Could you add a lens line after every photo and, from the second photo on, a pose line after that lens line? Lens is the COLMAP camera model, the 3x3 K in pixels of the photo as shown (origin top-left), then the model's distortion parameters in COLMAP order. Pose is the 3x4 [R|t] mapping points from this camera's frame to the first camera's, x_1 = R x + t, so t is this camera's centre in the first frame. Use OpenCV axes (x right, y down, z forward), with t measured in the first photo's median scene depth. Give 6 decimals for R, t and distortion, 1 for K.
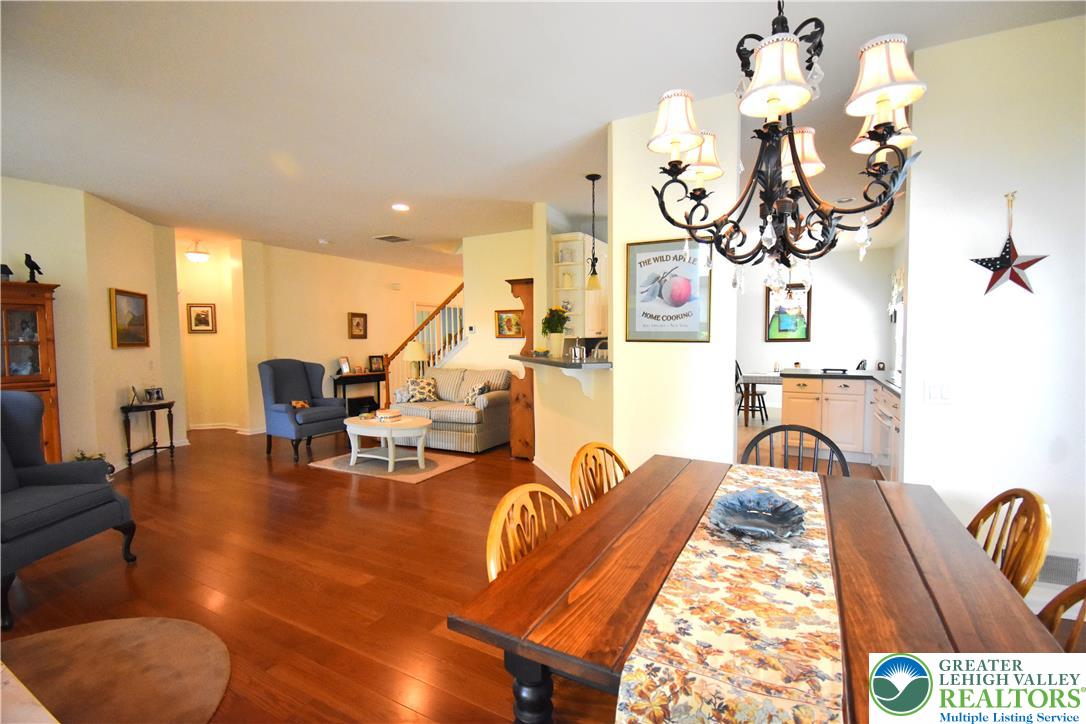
lens RADIAL K [[478.5, 0, 547.1], [0, 478.5, 365.4], [0, 0, 1]] dist [0.021688, -0.026755]
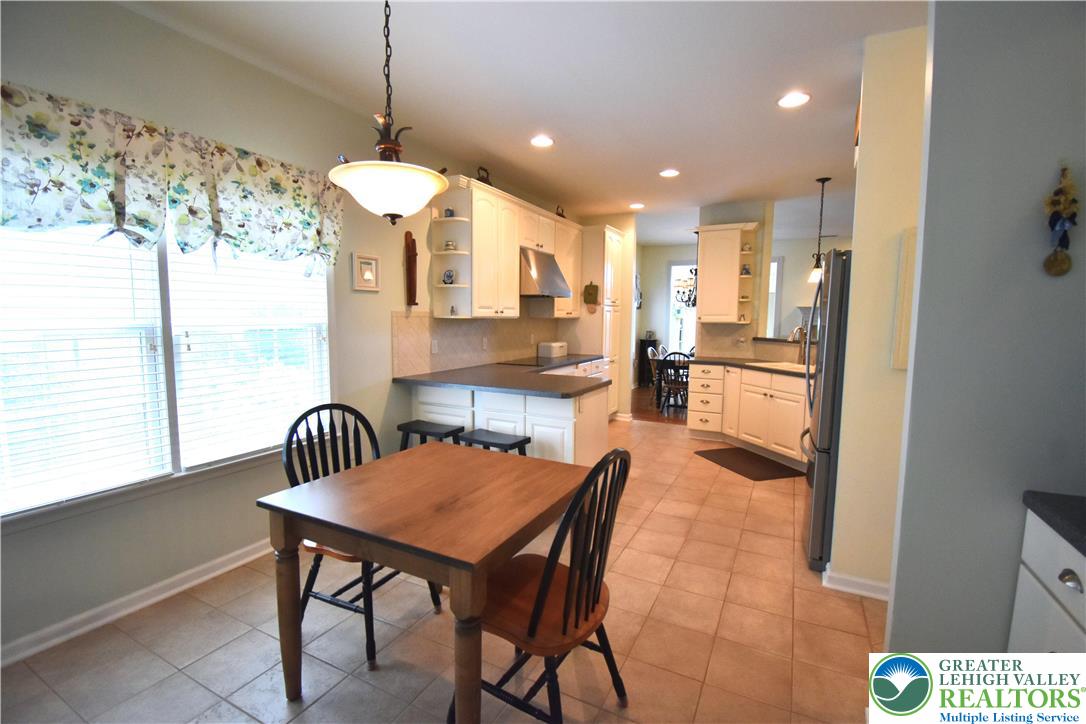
lens RADIAL K [[478.5, 0, 547.1], [0, 478.5, 365.4], [0, 0, 1]] dist [0.021688, -0.026755]
pose [[-0.999804, 0.002581, -0.019613, 0.611726], [-0.000660, 0.986545, 0.163491, -0.121273], [0.019772, 0.163472, -0.986350, 1.739459]]
